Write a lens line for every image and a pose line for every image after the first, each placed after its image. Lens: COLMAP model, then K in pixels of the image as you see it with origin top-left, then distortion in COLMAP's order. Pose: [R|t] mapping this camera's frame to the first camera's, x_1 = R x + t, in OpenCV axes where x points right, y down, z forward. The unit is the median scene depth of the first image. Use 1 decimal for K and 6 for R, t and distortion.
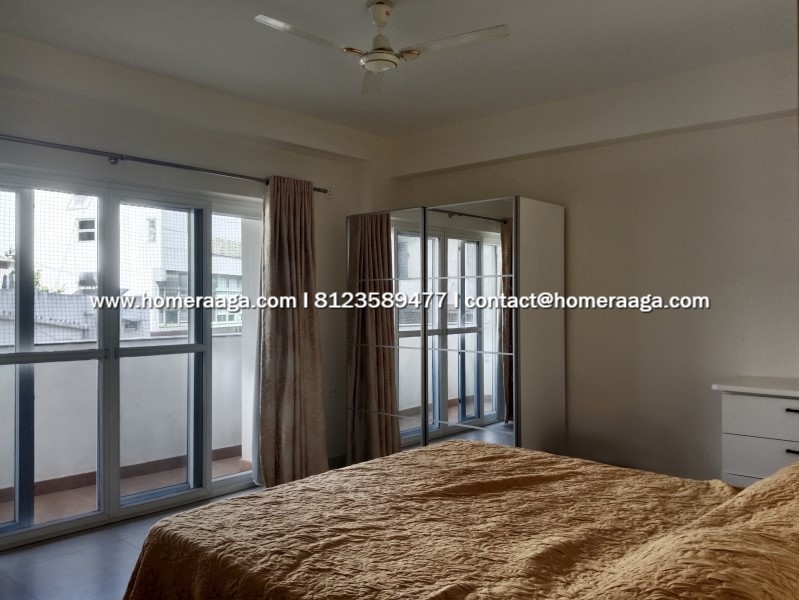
lens RADIAL K [[632.8, 0, 405.0], [0, 632.8, 300.6], [0, 0, 1]] dist [0.026331, -0.011350]
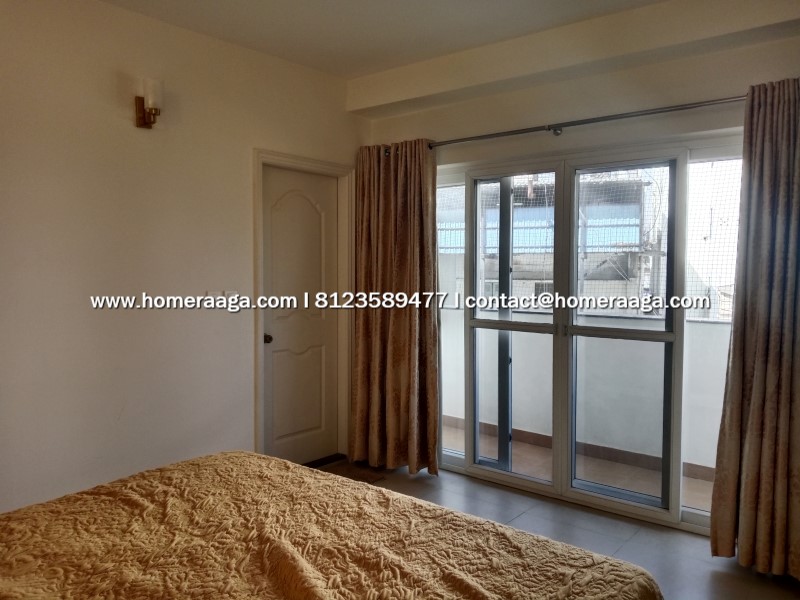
lens RADIAL K [[633.6, 0, 405.1], [0, 633.6, 298.6], [0, 0, 1]] dist [0.026331, -0.011350]
pose [[0.058285, 0.060940, -0.996438, 0.529272], [-0.004532, 0.998141, 0.060779, -0.024299], [0.998290, 0.000973, 0.058453, 0.739906]]
